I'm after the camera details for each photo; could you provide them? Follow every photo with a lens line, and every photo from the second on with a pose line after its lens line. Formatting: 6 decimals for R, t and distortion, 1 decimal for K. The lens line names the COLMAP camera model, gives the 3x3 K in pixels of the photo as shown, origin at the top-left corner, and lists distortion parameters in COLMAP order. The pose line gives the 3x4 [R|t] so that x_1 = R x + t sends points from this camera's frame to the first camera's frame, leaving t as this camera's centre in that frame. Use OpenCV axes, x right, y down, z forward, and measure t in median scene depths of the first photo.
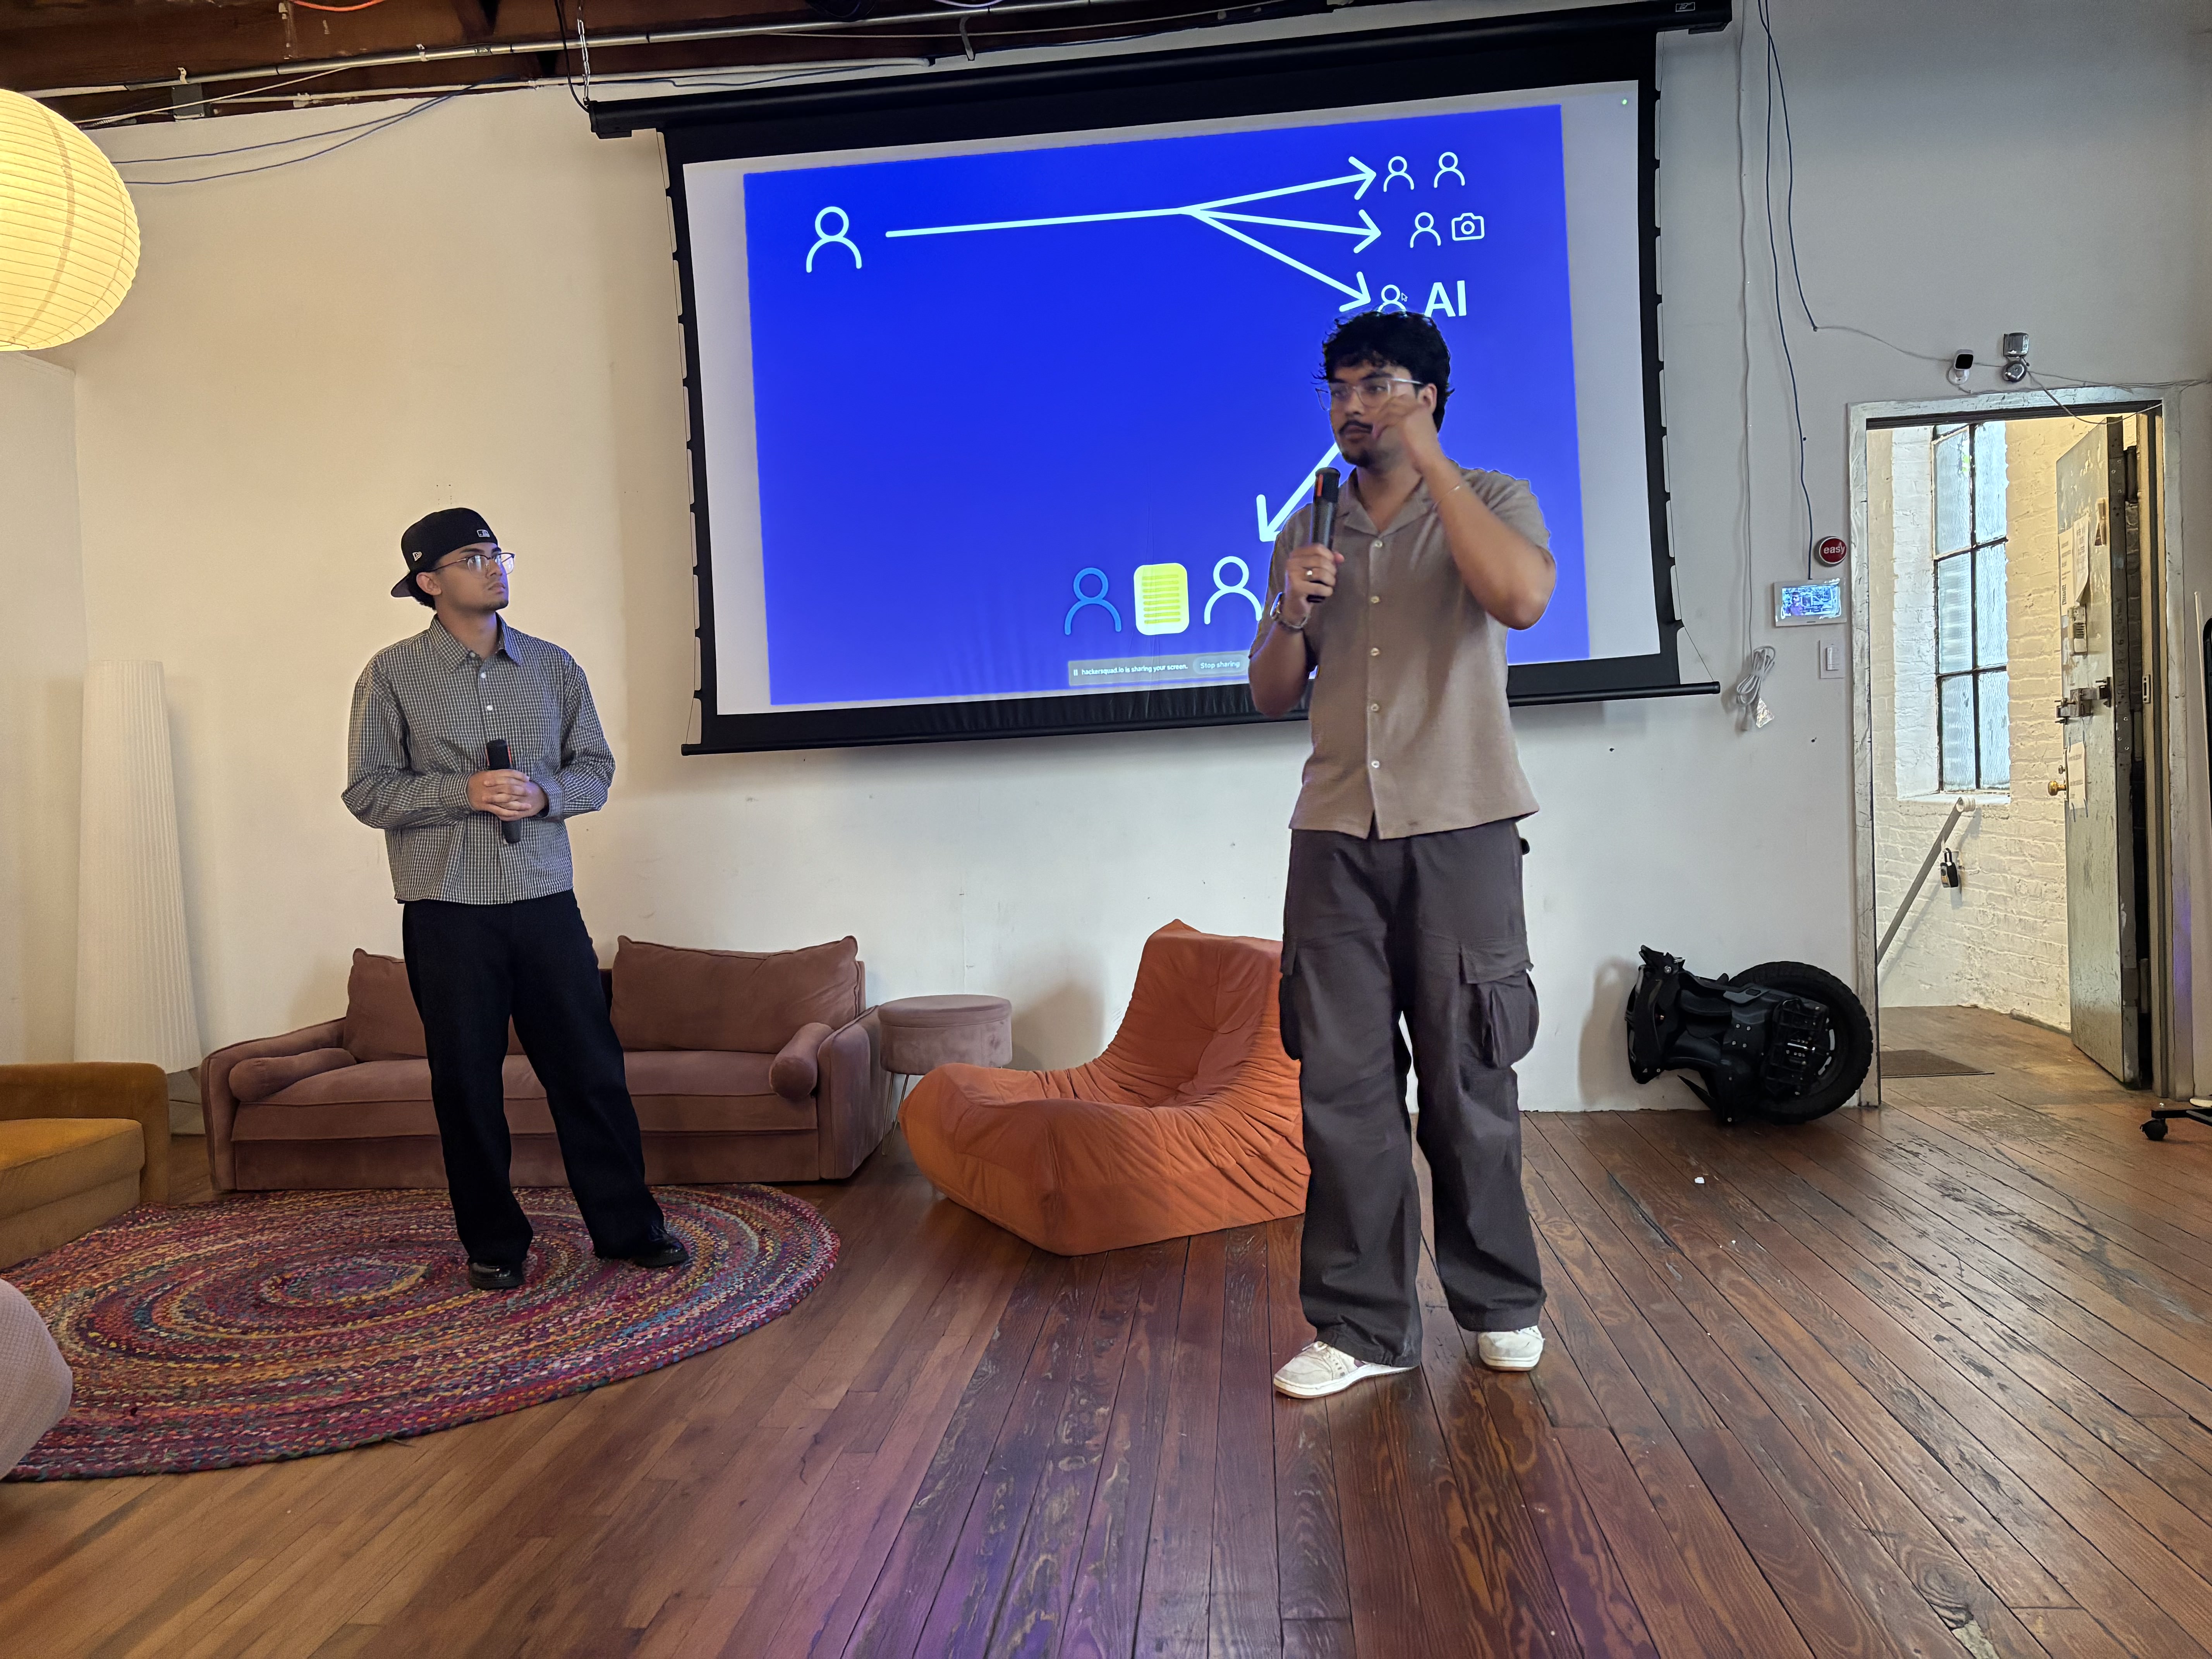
lens RADIAL K [[1683.6, 0, 1090.5], [0, 1683.6, 828.5], [0, 0, 1]] dist [0.047962, -0.041185]
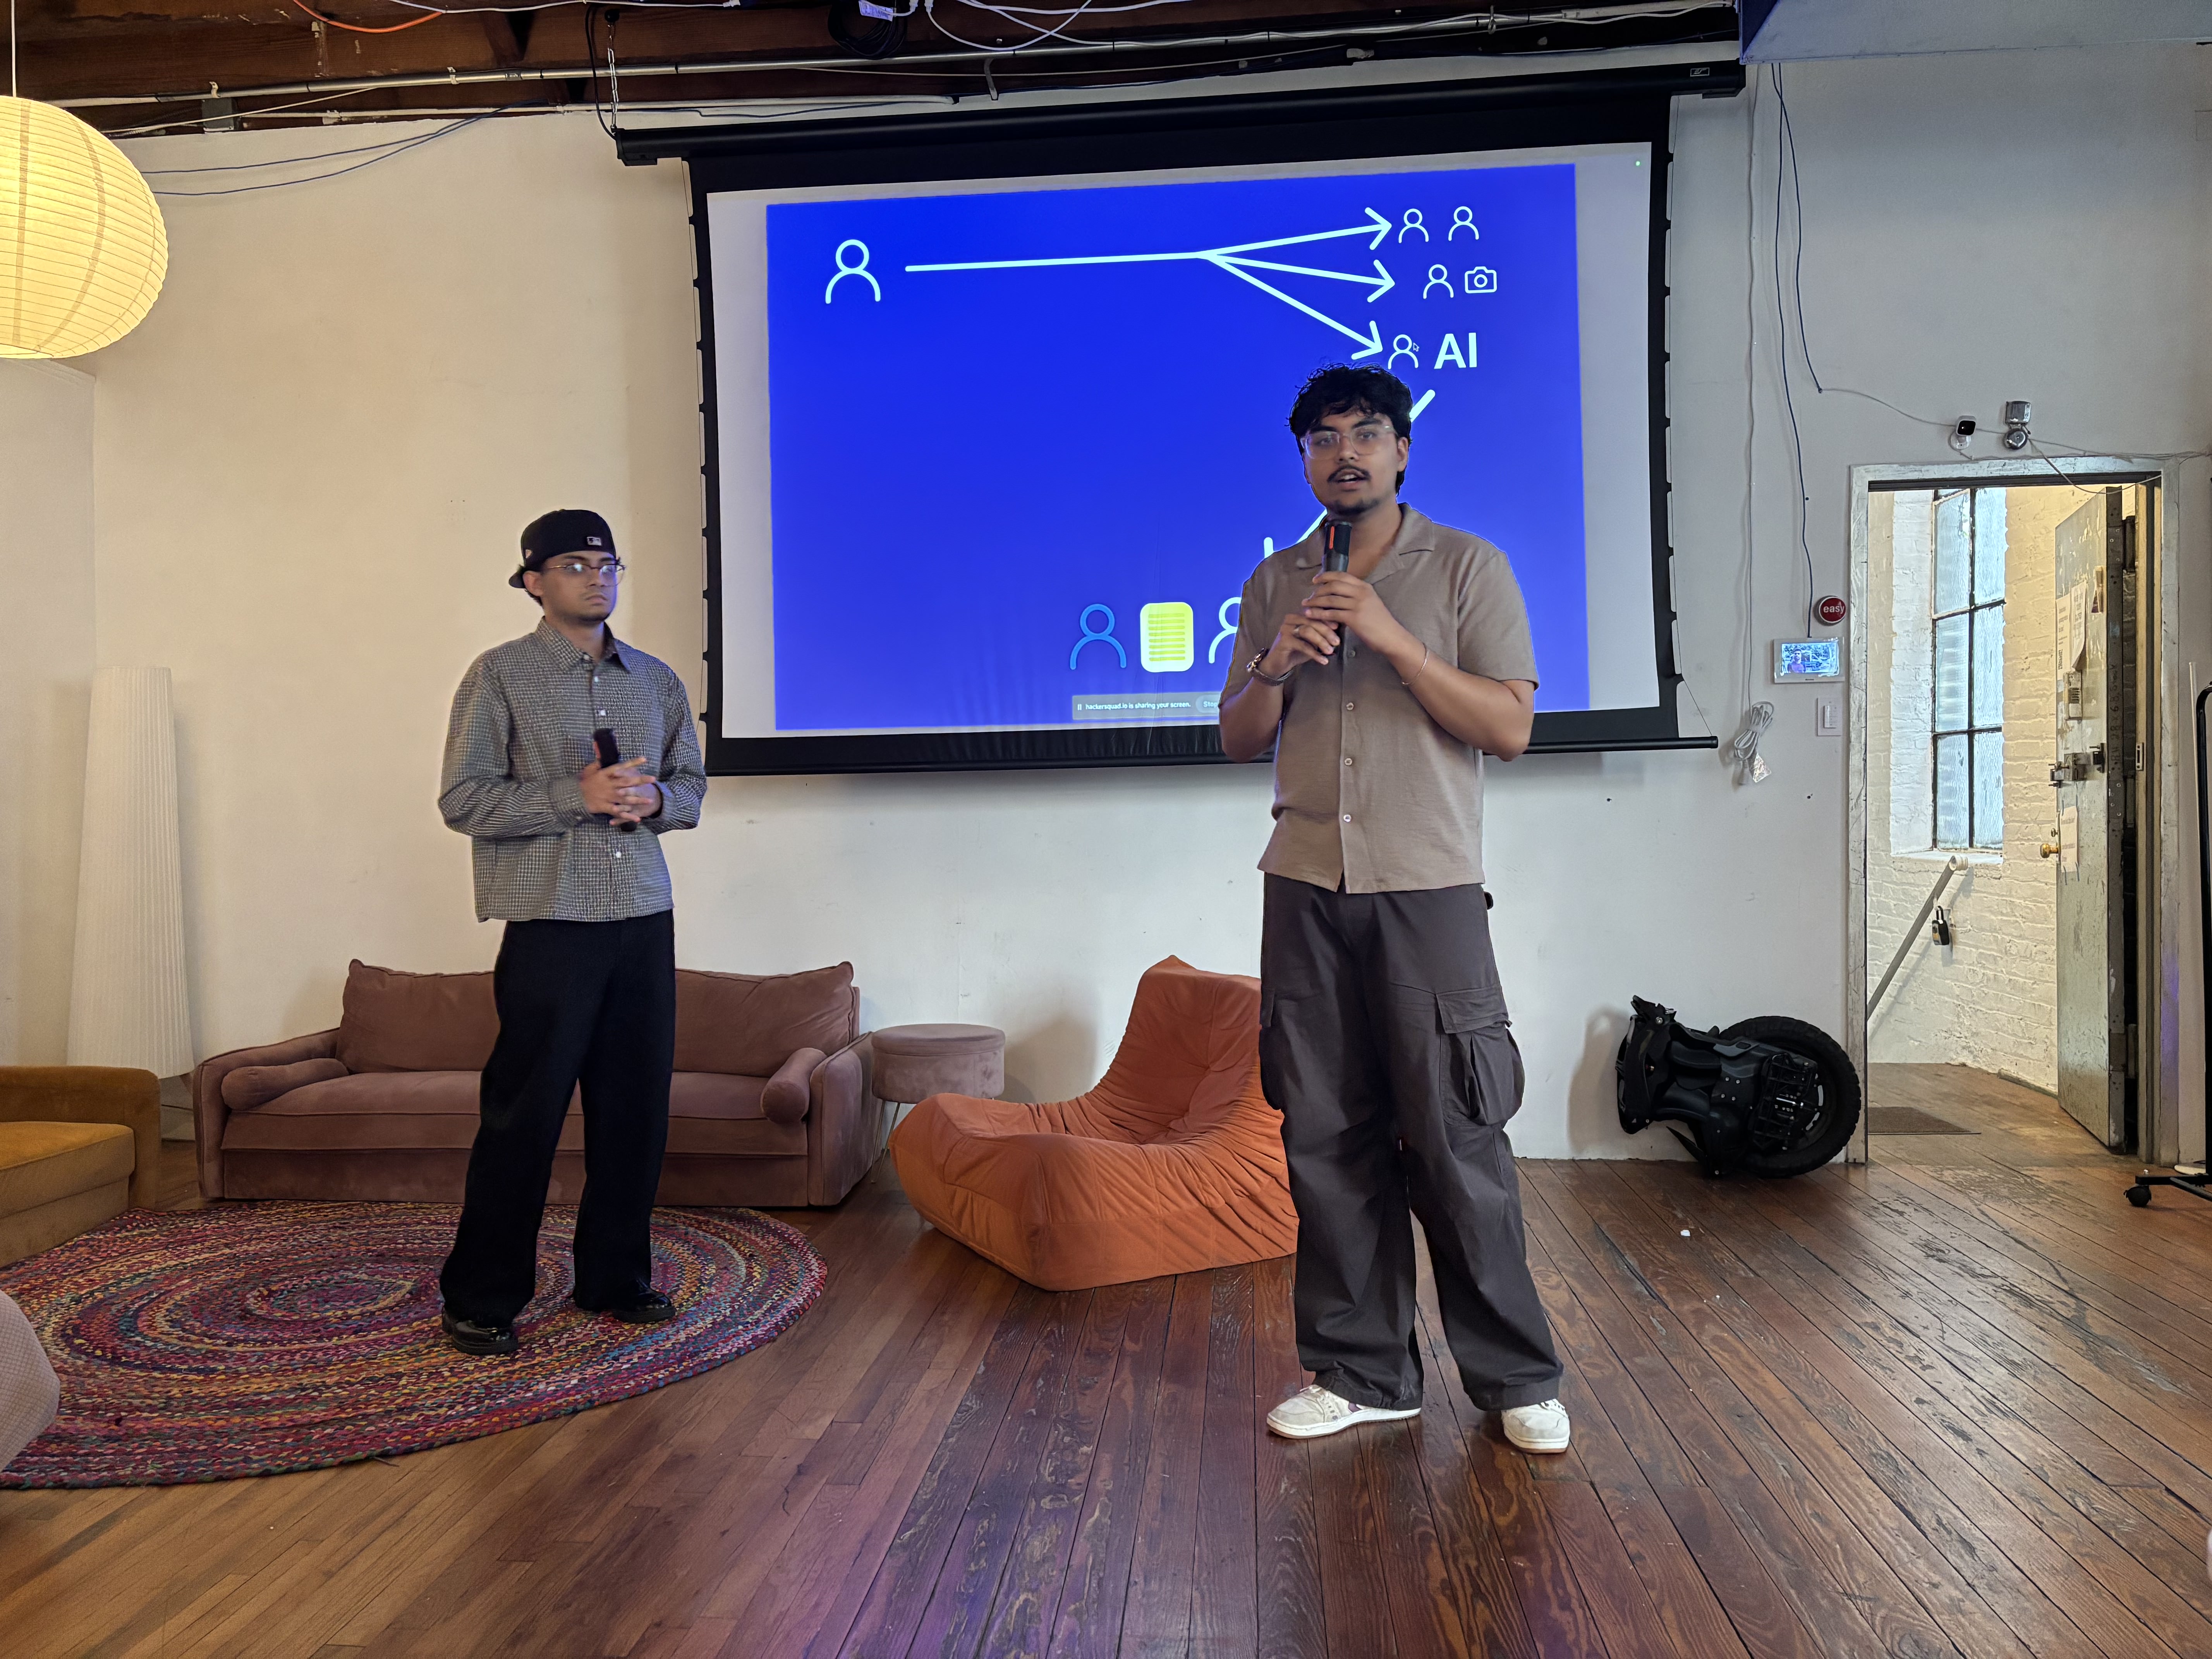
lens RADIAL K [[1684.7, 0, 1093.3], [0, 1684.7, 825.7], [0, 0, 1]] dist [0.045989, -0.038535]
pose [[0.999512, 0.030994, 0.003913, -0.002581], [-0.030924, 0.999382, -0.016706, -0.005887], [-0.004428, 0.016576, 0.999853, -0.006622]]
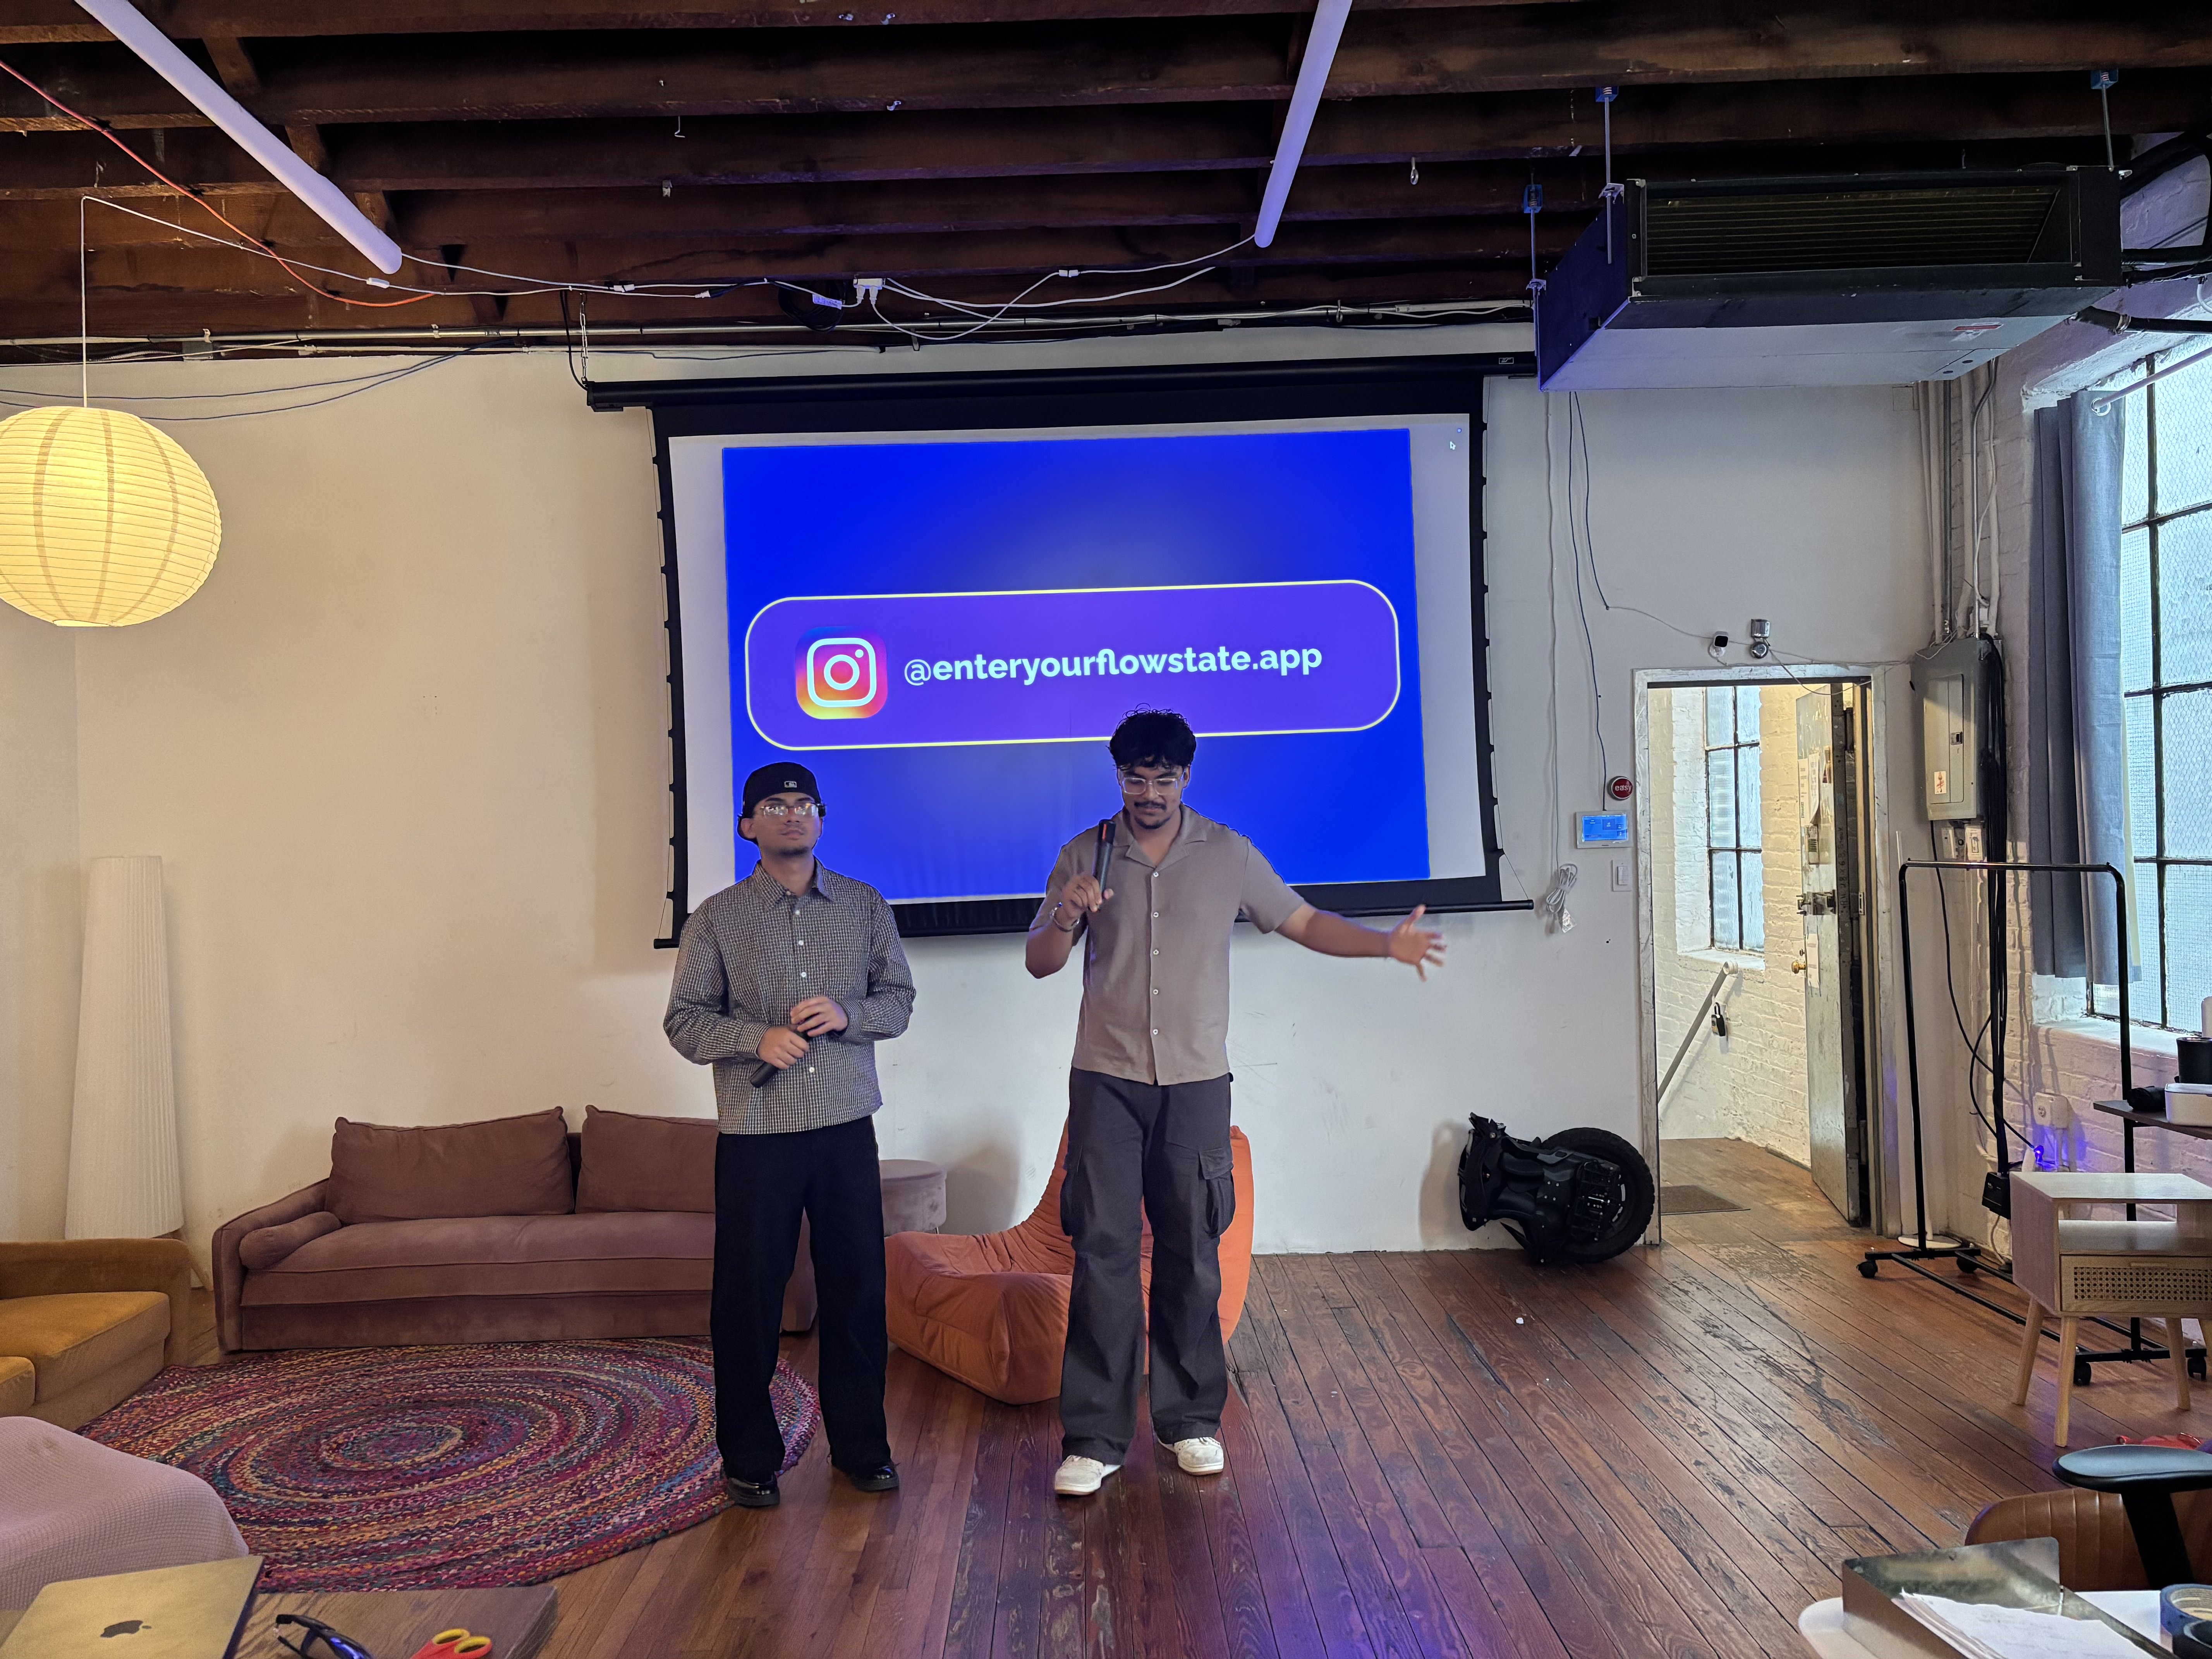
lens RADIAL K [[1683.6, 0, 1122.1], [0, 1683.6, 824.7], [0, 0, 1]] dist [0.027293, -0.009287]
pose [[0.992609, 0.014725, 0.120457, -0.080823], [-0.010000, 0.999160, -0.039741, -0.100778], [-0.120941, 0.038242, 0.991923, -0.196697]]
